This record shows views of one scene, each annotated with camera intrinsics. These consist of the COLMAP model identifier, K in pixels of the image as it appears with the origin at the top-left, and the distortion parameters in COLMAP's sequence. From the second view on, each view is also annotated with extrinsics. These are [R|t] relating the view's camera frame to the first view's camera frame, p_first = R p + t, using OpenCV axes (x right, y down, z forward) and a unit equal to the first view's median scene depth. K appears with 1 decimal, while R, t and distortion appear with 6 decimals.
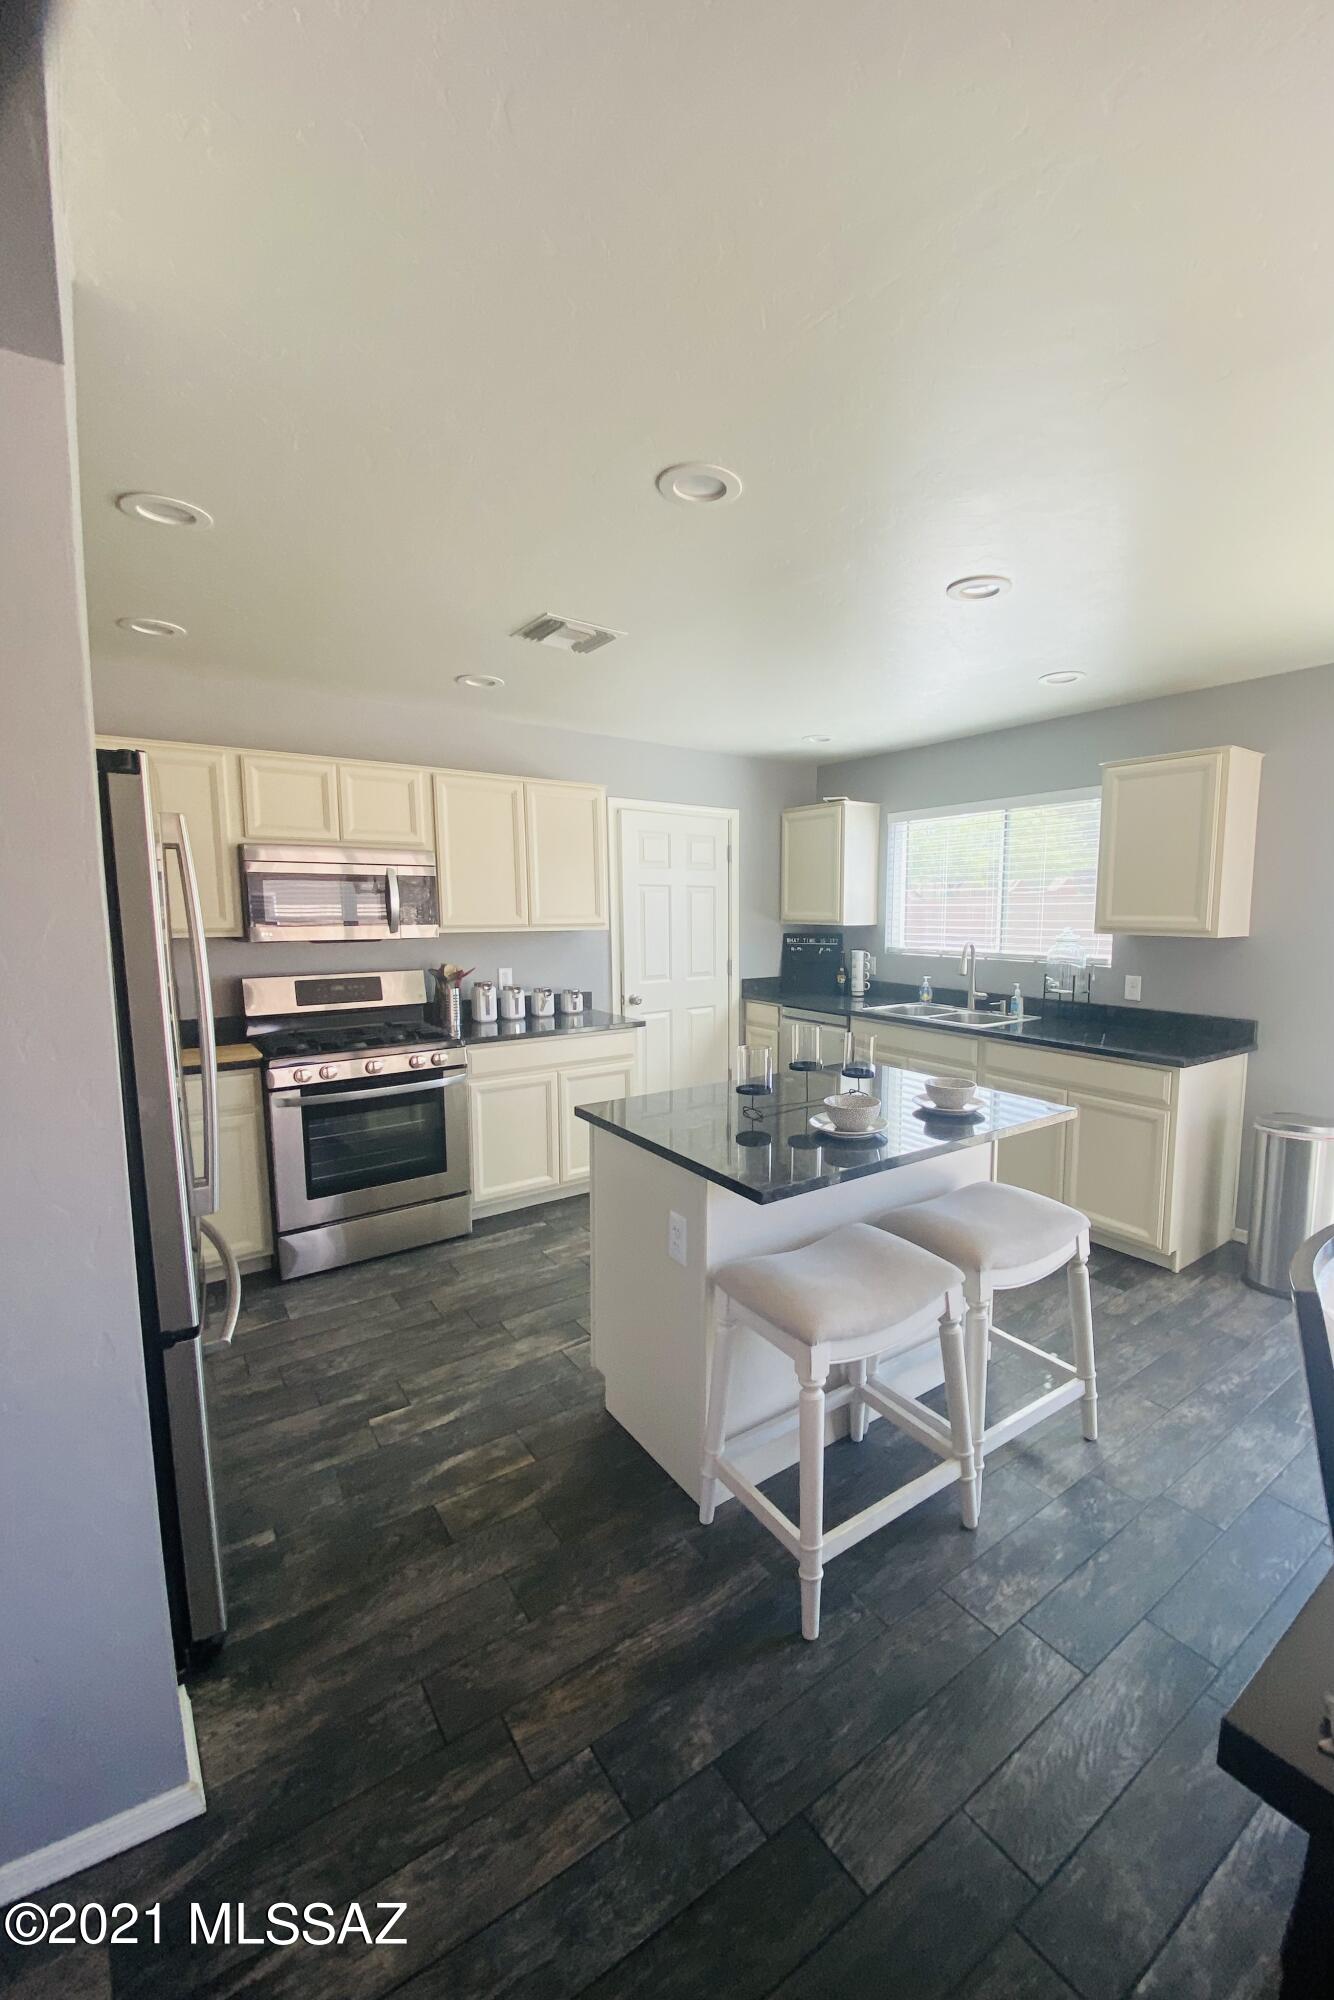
lens RADIAL K [[789.9, 0, 667.0], [0, 789.9, 1000.0], [0, 0, 1]] dist [0.000159, 0.000002]
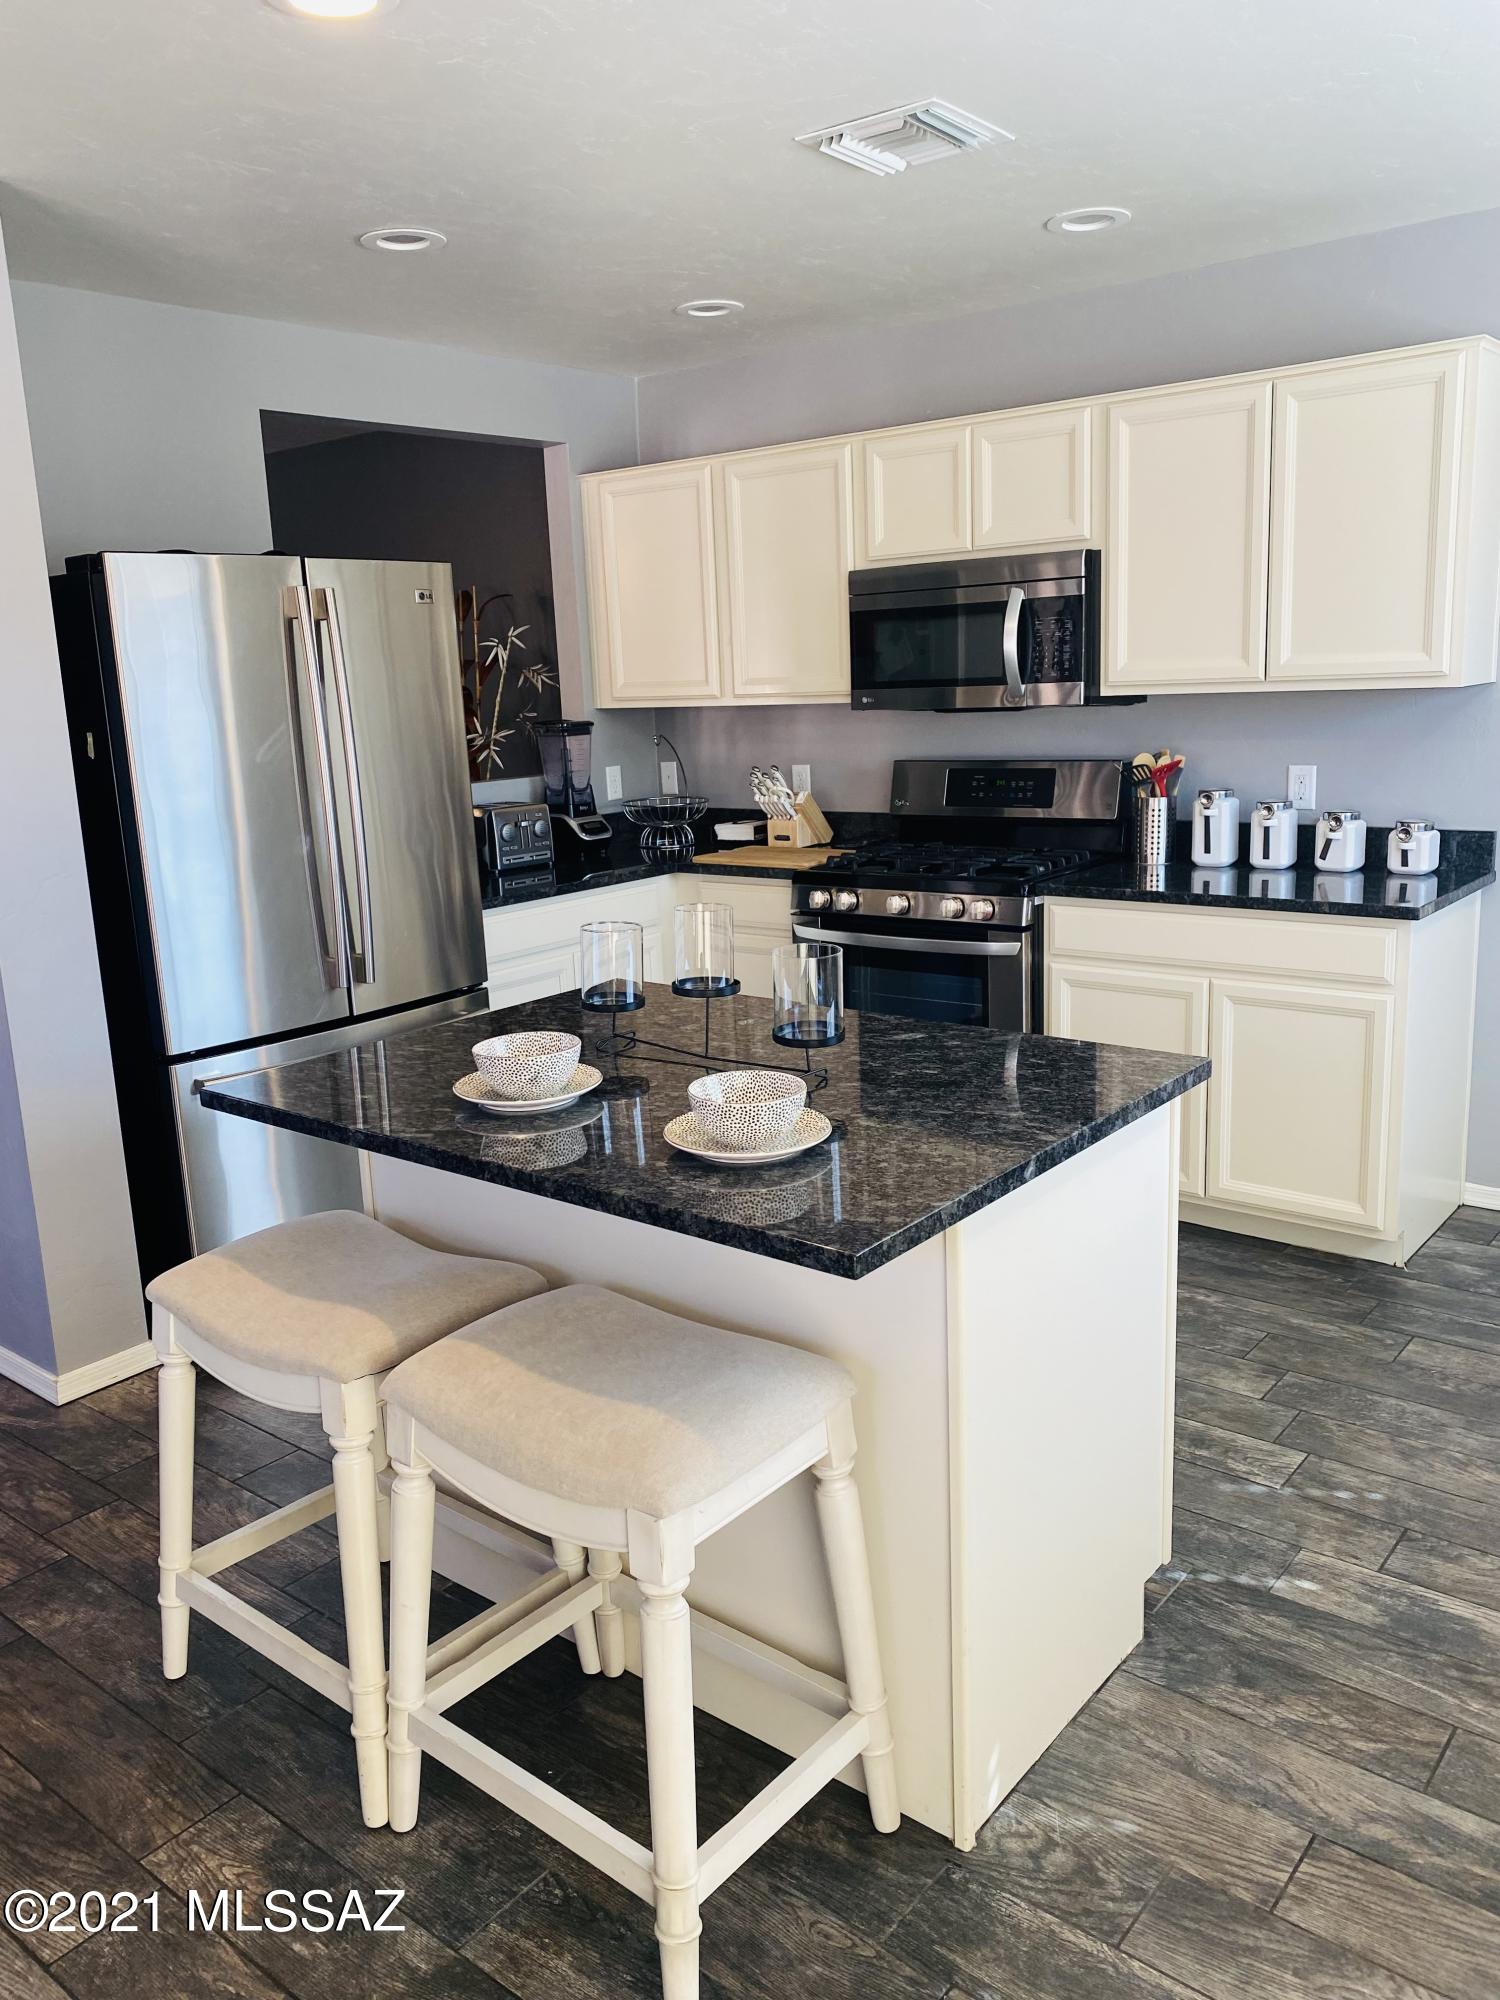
lens RADIAL K [[1520.6, 0, 746.2], [0, 1520.6, 994.0], [0, 0, 1]] dist [0.048850, -0.072619]
pose [[0.282547, 0.199045, -0.938375, 0.669421], [-0.067942, 0.979931, 0.187403, -0.059590], [0.956844, 0.010805, 0.290400, 0.411719]]
